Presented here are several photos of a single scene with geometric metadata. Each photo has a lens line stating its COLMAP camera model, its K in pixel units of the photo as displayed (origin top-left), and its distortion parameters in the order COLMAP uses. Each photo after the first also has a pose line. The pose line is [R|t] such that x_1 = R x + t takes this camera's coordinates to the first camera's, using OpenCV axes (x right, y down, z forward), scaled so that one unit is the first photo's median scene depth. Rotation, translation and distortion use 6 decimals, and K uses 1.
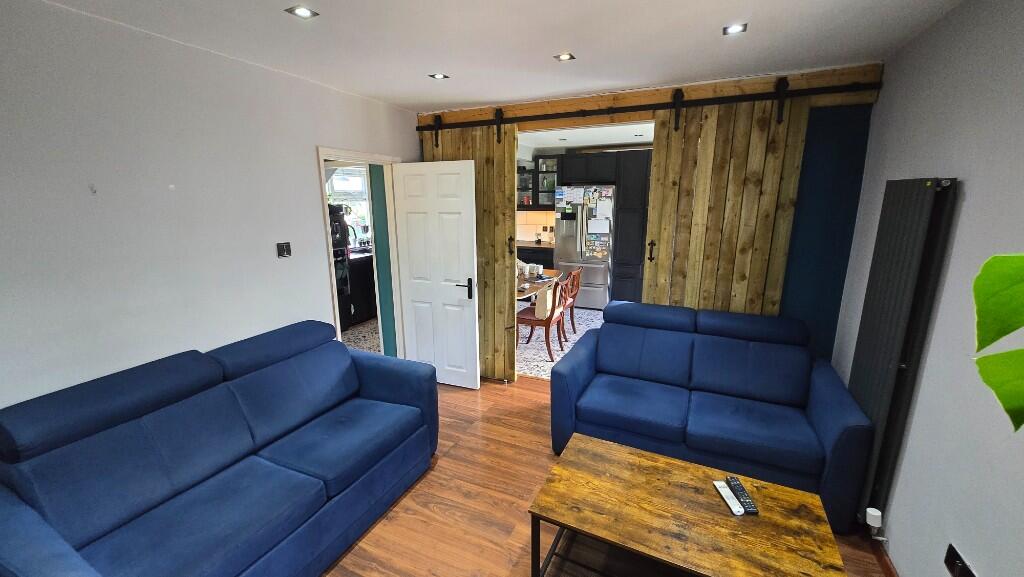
lens RADIAL K [[400.5, 0, 512.0], [0, 400.5, 288.5], [0, 0, 1]] dist [-0.000751, -0.000372]
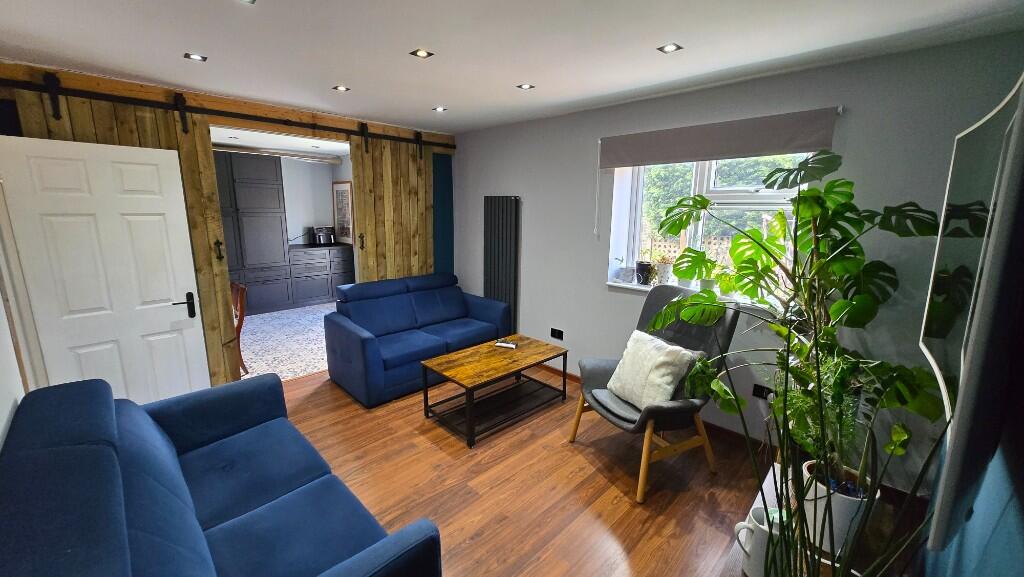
lens RADIAL K [[400.5, 0, 512.0], [0, 400.5, 288.5], [0, 0, 1]] dist [-0.000751, -0.000372]
pose [[0.339936, -0.175613, 0.923907, -0.782727], [0.191623, 0.974735, 0.114769, -0.000995], [-0.920719, 0.138028, 0.364999, 0.099203]]
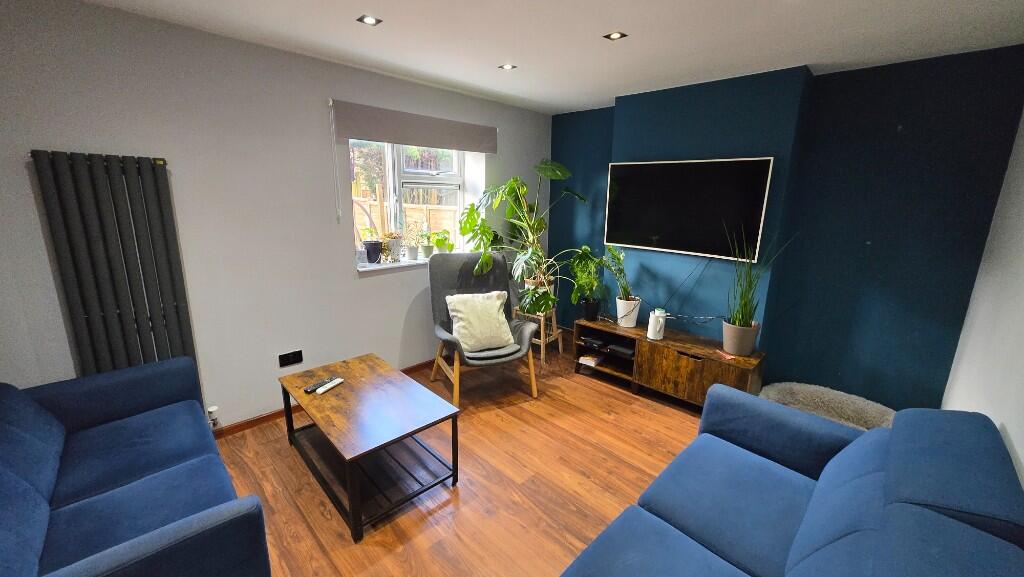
lens RADIAL K [[403.1, 0, 514.3], [0, 403.1, 283.8], [0, 0, 1]] dist [0.007006, -0.000010]
pose [[-0.940106, -0.092276, 0.328155, -0.310848], [0.056324, 0.907384, 0.416511, -0.225679], [-0.336197, 0.410047, -0.847840, 1.102193]]
